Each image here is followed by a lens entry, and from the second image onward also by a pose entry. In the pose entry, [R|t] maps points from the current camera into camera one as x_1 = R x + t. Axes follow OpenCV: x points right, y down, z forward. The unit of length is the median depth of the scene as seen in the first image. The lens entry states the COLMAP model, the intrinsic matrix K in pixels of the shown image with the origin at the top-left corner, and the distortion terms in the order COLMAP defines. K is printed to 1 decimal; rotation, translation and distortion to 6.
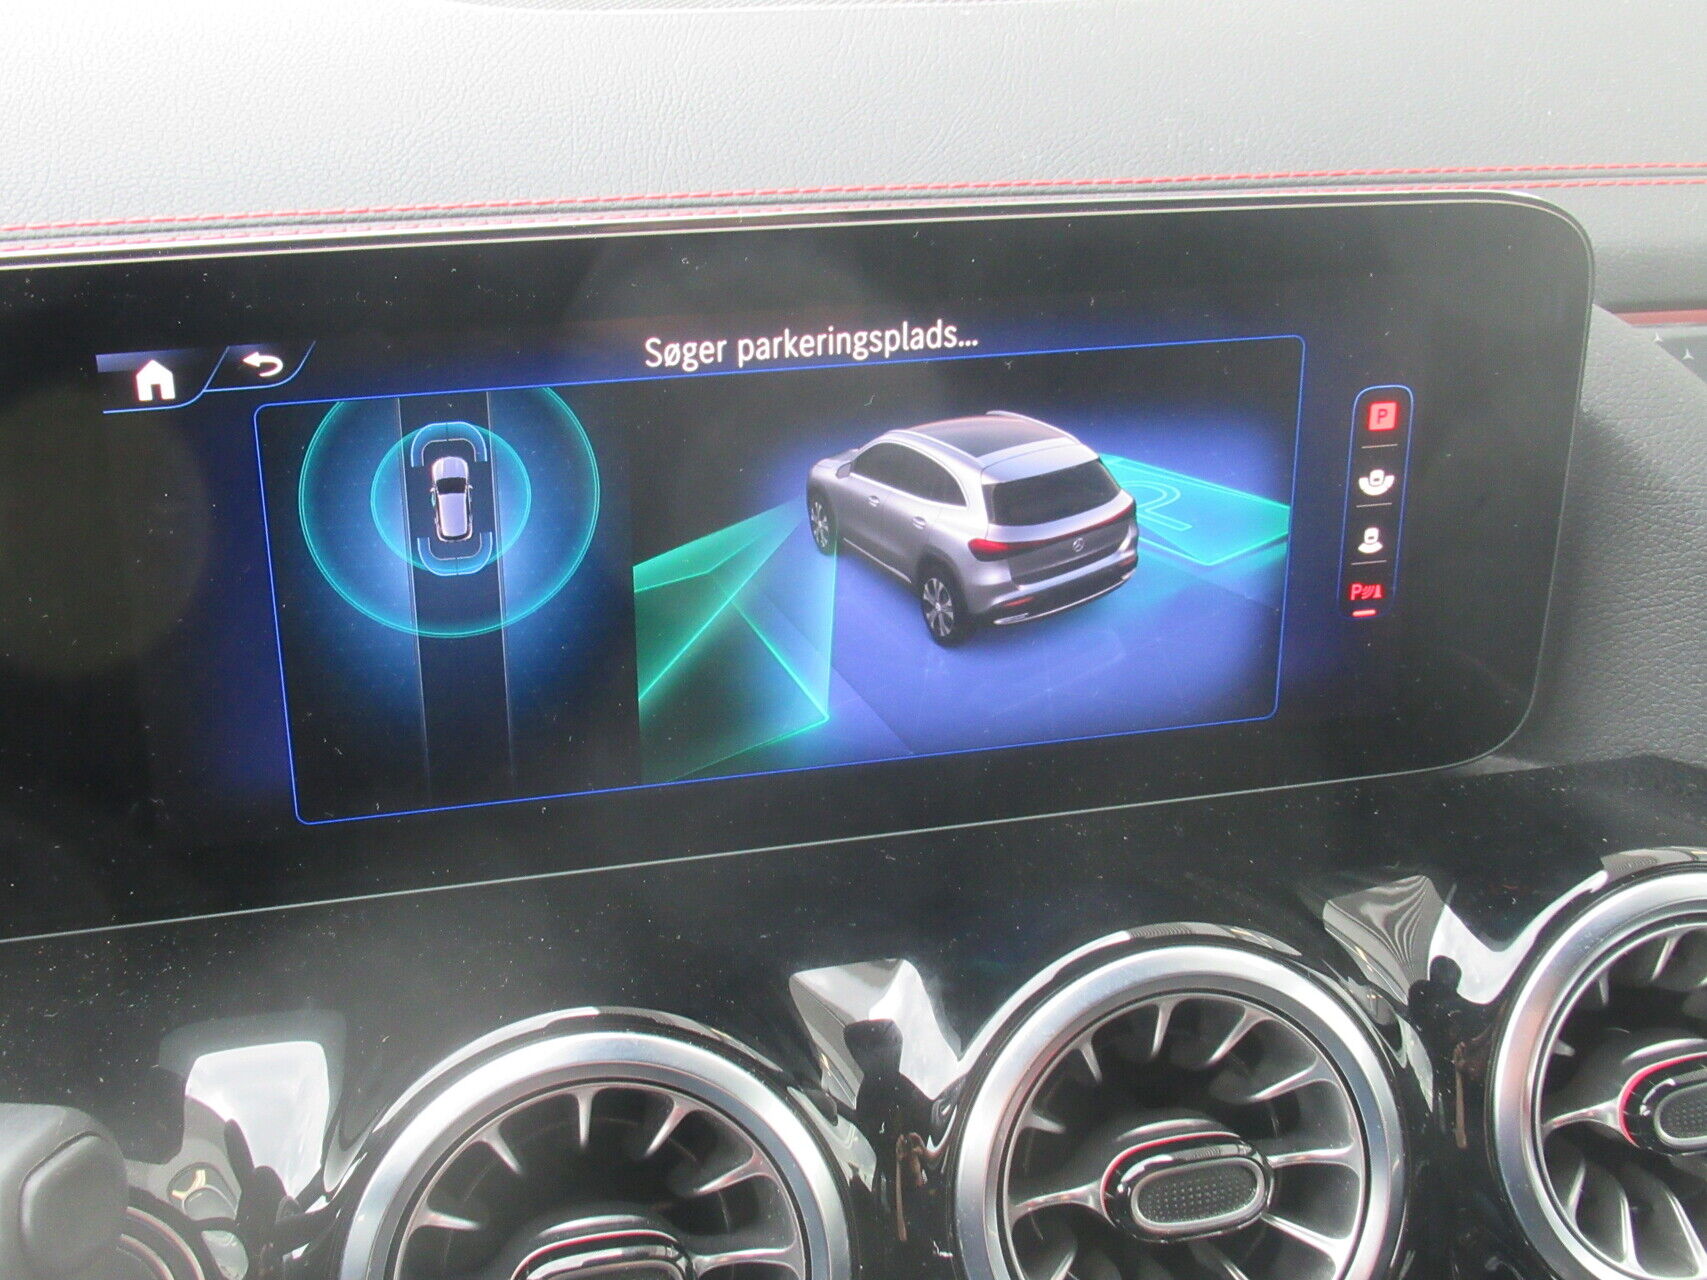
lens RADIAL K [[2233.2, 0, 855.4], [0, 2233.2, 640.4], [0, 0, 1]] dist [0.019883, 0.000000]
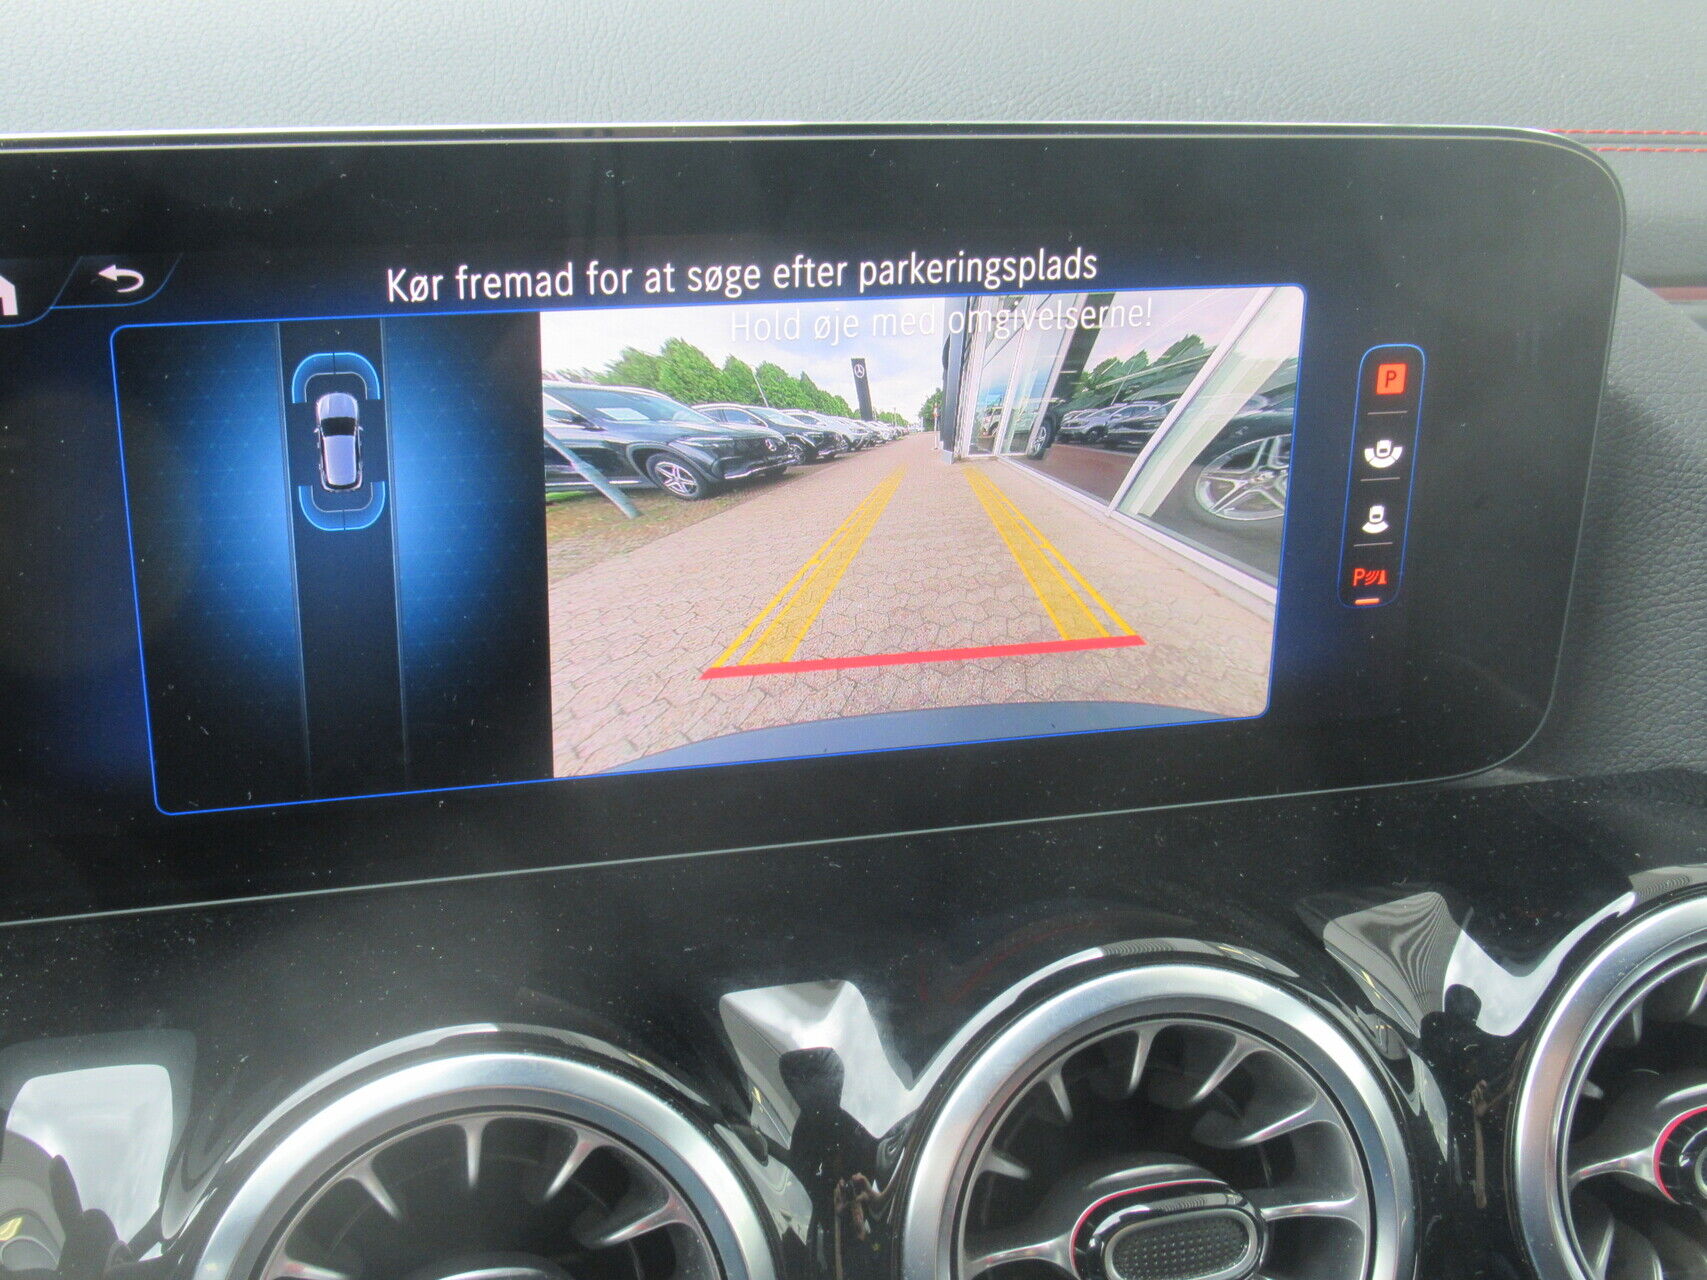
lens RADIAL K [[2233.2, 0, 852.5], [0, 2233.2, 639.7], [0, 0, 1]] dist [0.019883, 0.000000]
pose [[0.999666, 0.016072, 0.020235, 0.003812], [-0.015554, 0.999555, -0.025471, 0.032650], [-0.020636, 0.025148, 0.999471, 0.120688]]
